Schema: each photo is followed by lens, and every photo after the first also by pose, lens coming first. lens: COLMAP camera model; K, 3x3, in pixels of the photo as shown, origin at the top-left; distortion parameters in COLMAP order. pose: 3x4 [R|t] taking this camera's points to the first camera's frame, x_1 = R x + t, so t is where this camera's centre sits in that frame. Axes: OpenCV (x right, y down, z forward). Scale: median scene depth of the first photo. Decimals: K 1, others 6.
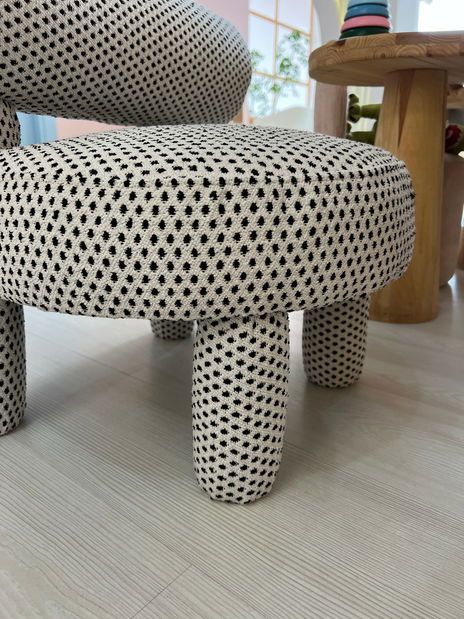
lens RADIAL K [[469.0, 0, 233.7], [0, 469.0, 317.3], [0, 0, 1]] dist [0.044858, -0.062255]
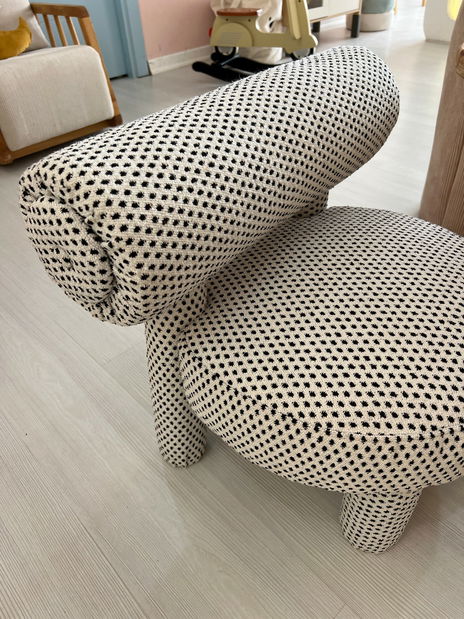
lens RADIAL K [[469.0, 0, 231.7], [0, 469.0, 310.4], [0, 0, 1]] dist [0.044858, -0.062255]
pose [[0.989759, 0.045623, -0.135263, -0.284540], [0.008907, 0.925968, 0.377498, -0.975327], [0.142471, -0.374837, 0.916078, -0.162962]]
